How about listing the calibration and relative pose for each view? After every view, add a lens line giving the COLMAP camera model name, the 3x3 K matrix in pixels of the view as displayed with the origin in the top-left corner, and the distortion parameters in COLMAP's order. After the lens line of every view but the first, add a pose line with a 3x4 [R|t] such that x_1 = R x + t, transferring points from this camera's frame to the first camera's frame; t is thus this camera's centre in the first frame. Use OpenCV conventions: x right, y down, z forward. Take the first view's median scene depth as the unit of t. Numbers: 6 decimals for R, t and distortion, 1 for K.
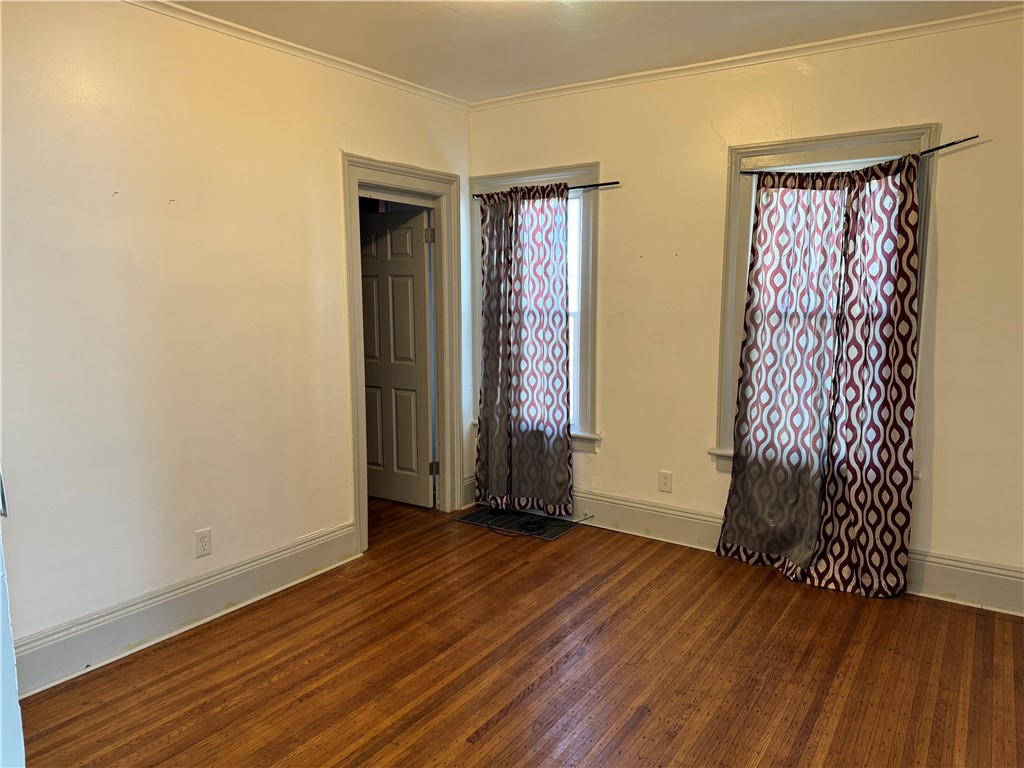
lens RADIAL K [[719.3, 0, 506.9], [0, 719.3, 383.9], [0, 0, 1]] dist [0.154502, -0.301713]
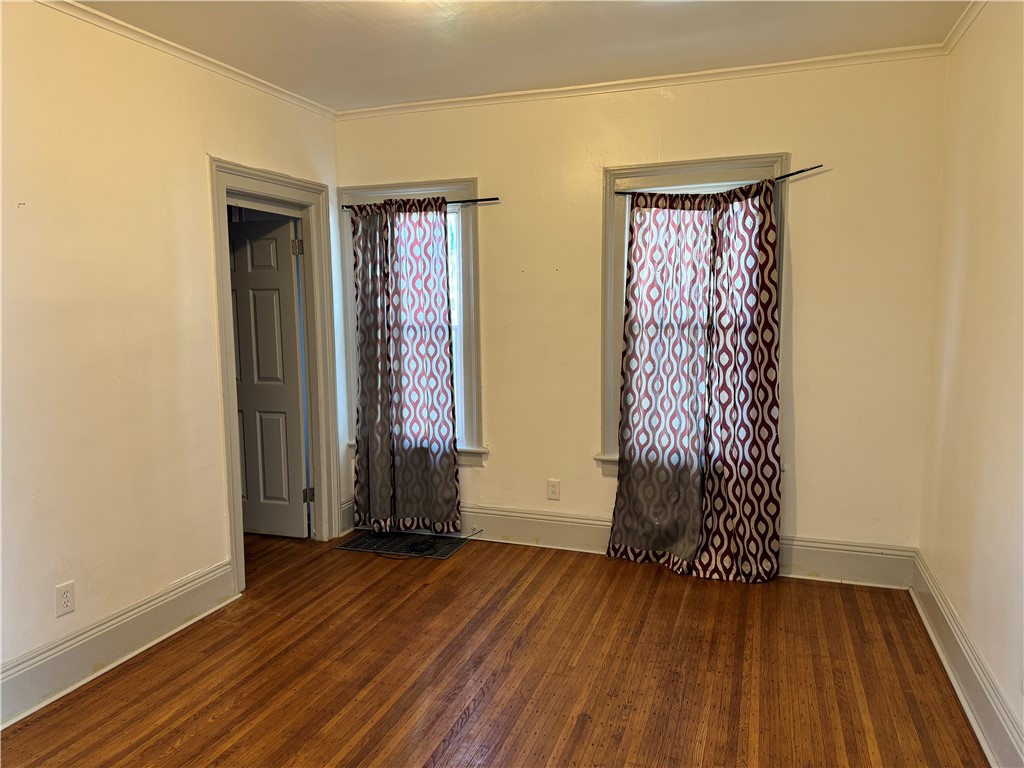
lens RADIAL K [[719.3, 0, 506.9], [0, 719.3, 383.9], [0, 0, 1]] dist [0.154502, -0.301713]
pose [[0.968406, -0.035132, 0.246893, -0.105946], [0.040572, 0.999032, -0.016982, -0.000392], [-0.246057, 0.026462, 0.968894, 0.026399]]
